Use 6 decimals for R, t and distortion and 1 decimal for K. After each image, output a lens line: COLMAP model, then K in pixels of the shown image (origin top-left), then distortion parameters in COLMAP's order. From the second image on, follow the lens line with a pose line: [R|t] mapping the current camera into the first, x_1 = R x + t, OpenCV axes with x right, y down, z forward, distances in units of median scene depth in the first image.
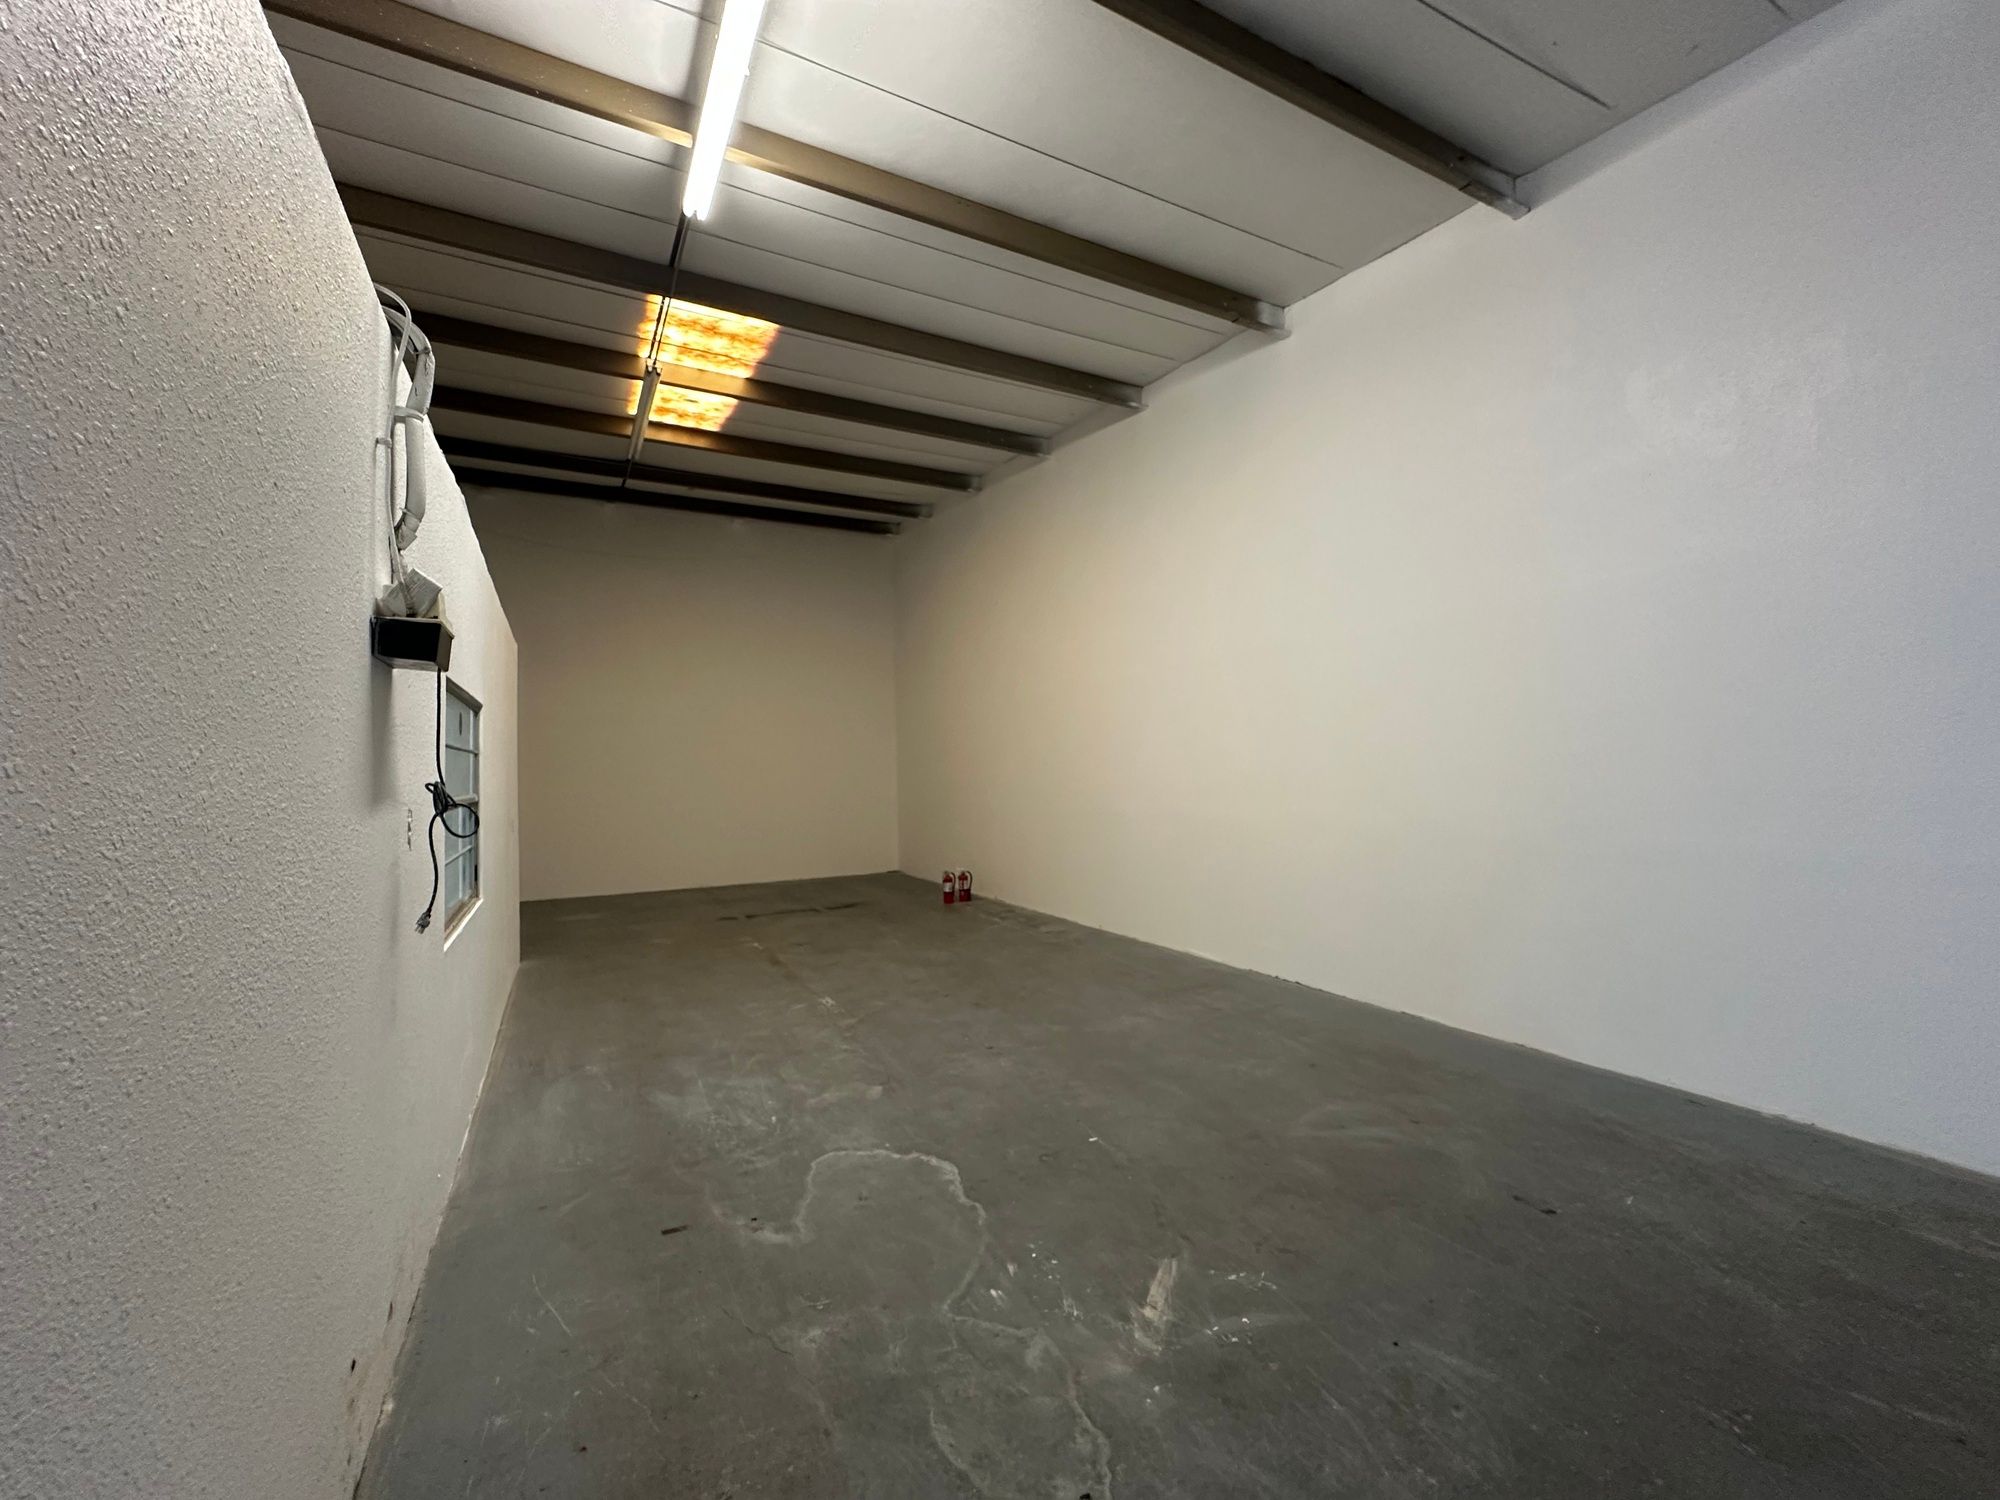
lens RADIAL K [[806.6, 0, 992.7], [0, 806.6, 746.0], [0, 0, 1]] dist [-0.001254, 0.000007]
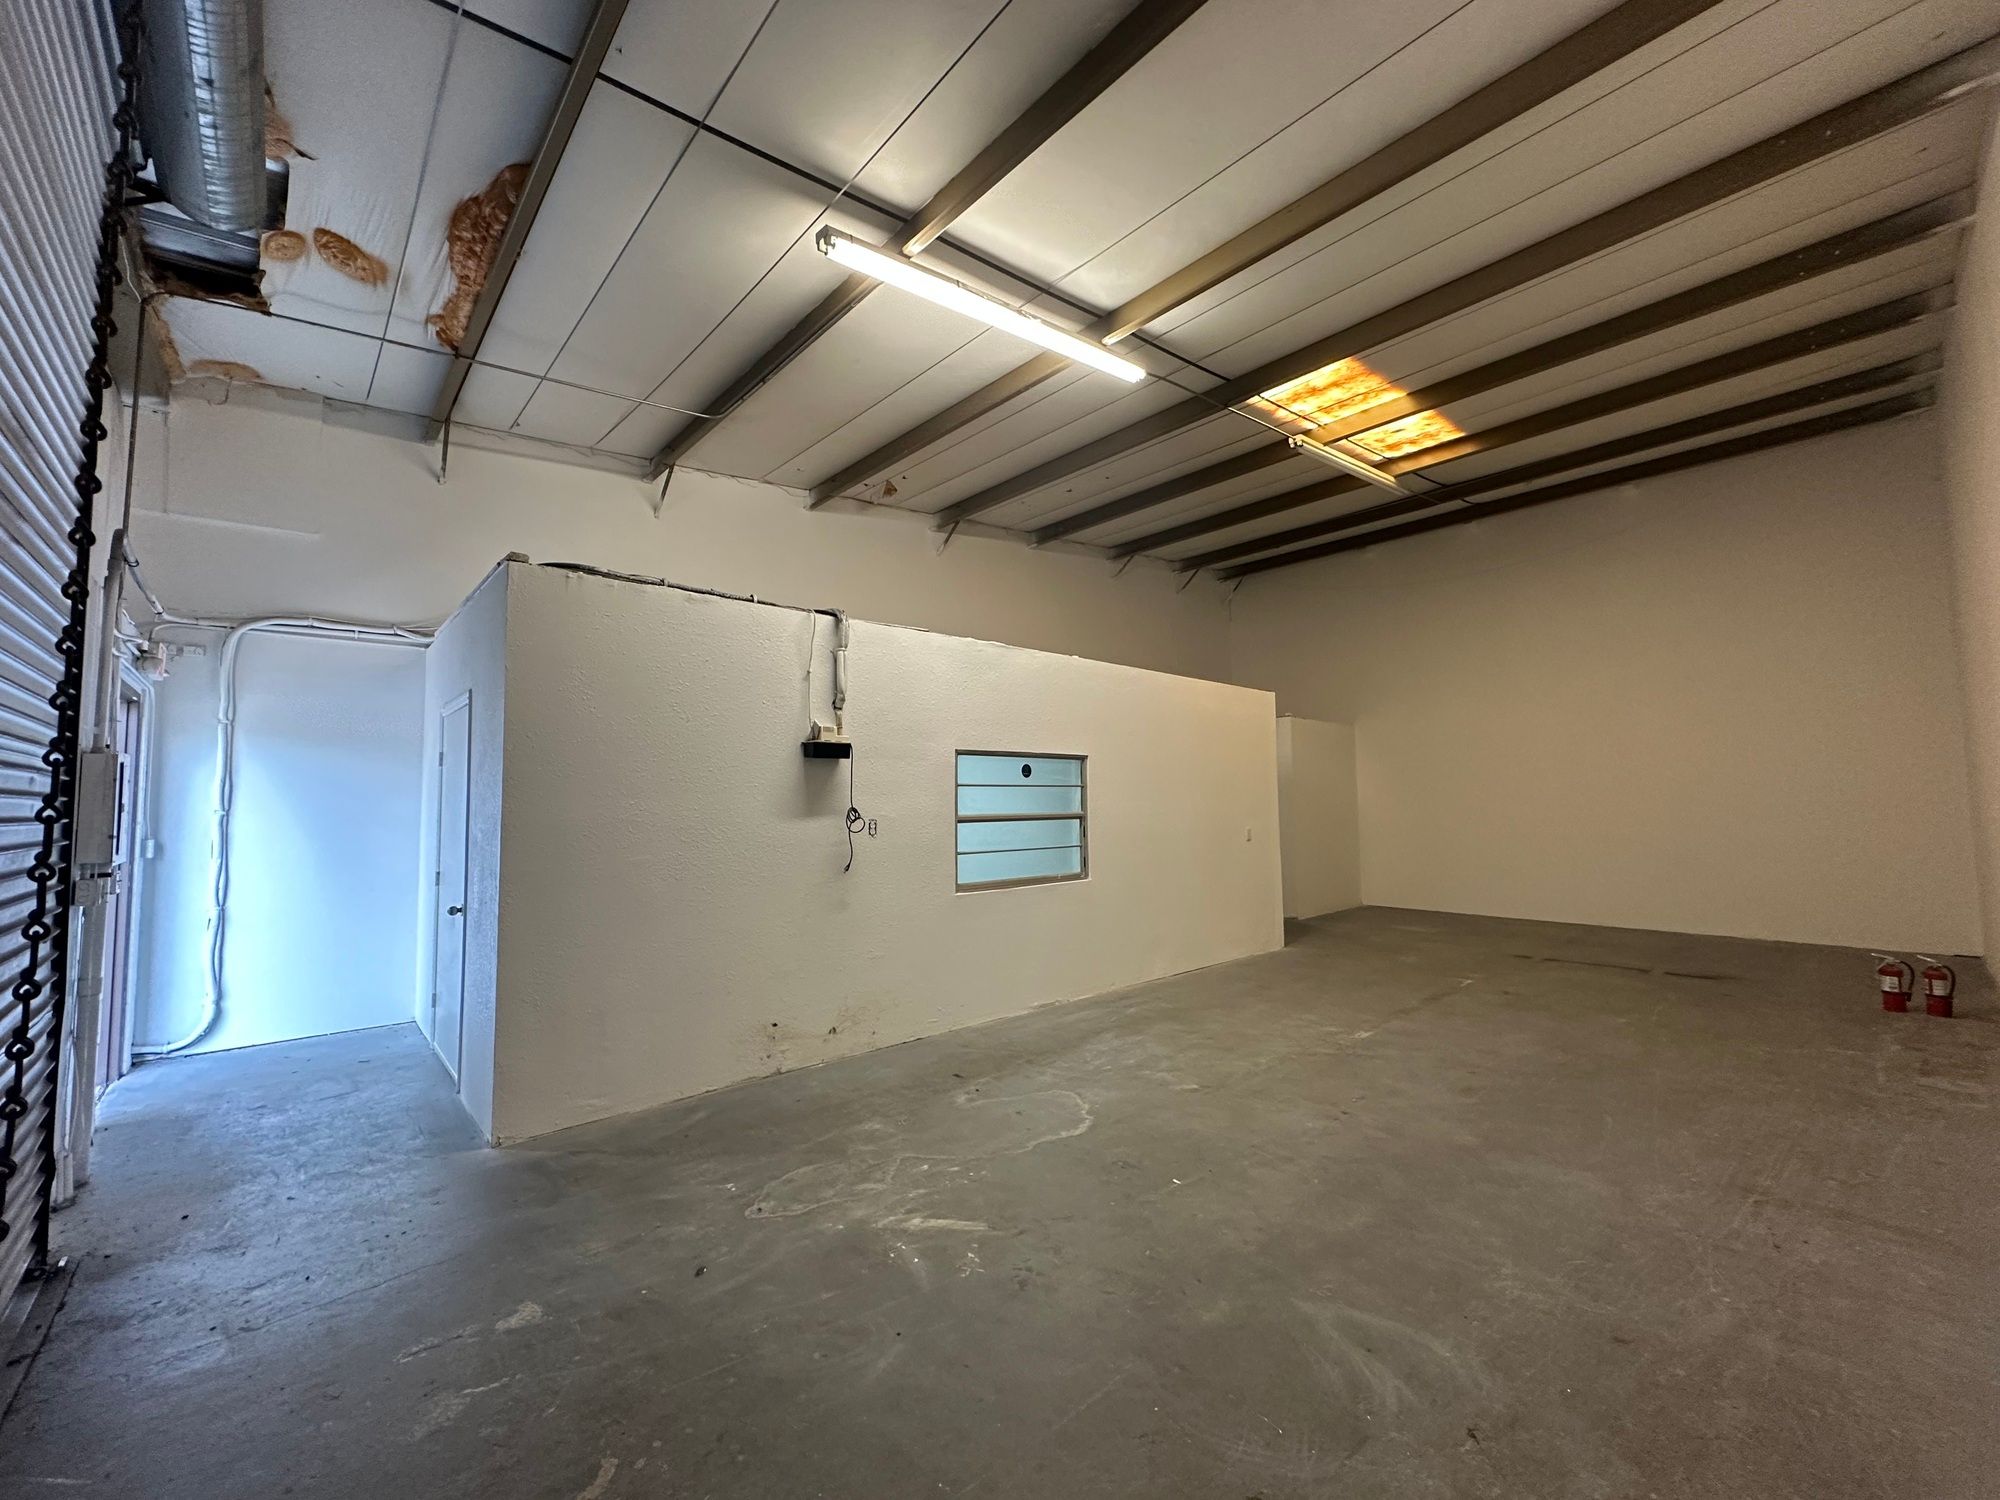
lens RADIAL K [[806.6, 0, 995.1], [0, 806.6, 736.9], [0, 0, 1]] dist [-0.001254, 0.000007]
pose [[0.234860, -0.062987, -0.969986, 1.357546], [0.037853, 0.997734, -0.055624, -0.008871], [0.971292, -0.023653, 0.236713, 0.724372]]
